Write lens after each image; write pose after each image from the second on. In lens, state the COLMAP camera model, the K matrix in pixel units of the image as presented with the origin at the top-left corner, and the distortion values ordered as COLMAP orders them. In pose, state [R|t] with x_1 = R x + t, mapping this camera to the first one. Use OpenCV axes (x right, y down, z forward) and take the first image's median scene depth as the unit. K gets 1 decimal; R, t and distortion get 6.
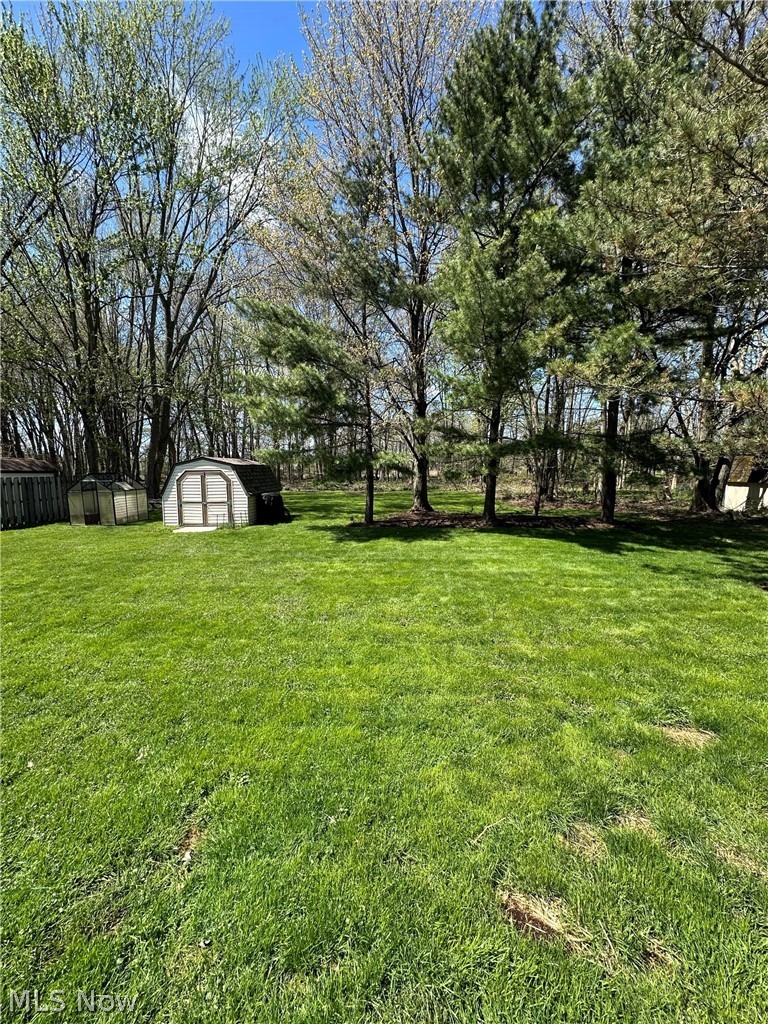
lens RADIAL K [[407.4, 0, 384.9], [0, 407.4, 515.4], [0, 0, 1]] dist [0.000136, 0.000100]
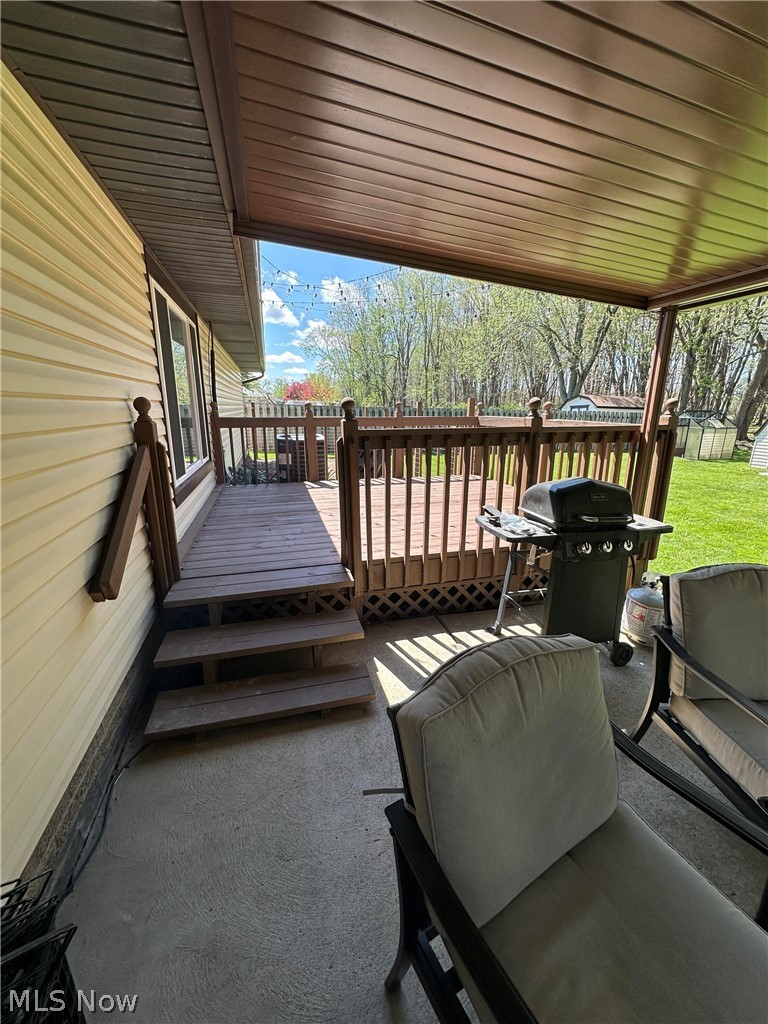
lens RADIAL K [[407.4, 0, 386.0], [0, 407.4, 509.0], [0, 0, 1]] dist [0.000136, 0.000100]
pose [[0.352059, 0.243131, -0.903848, 0.062667], [-0.123394, 0.969301, 0.212674, 0.022499], [0.927808, 0.036656, 0.371252, -0.172836]]
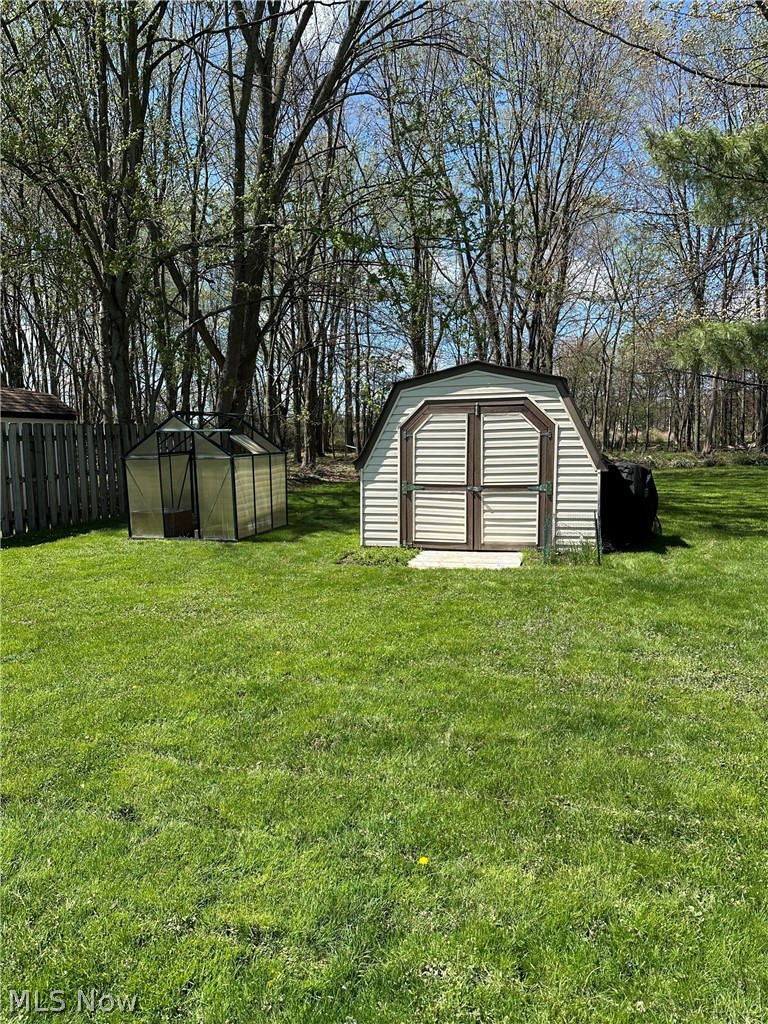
lens RADIAL K [[707.1, 0, 382.6], [0, 707.1, 511.0], [0, 0, 1]] dist [-0.000228, -0.000258]
pose [[0.983234, 0.016559, -0.181594, -0.390433], [-0.014400, 0.999809, 0.013197, -0.016219], [0.181778, -0.010361, 0.983285, 0.336724]]
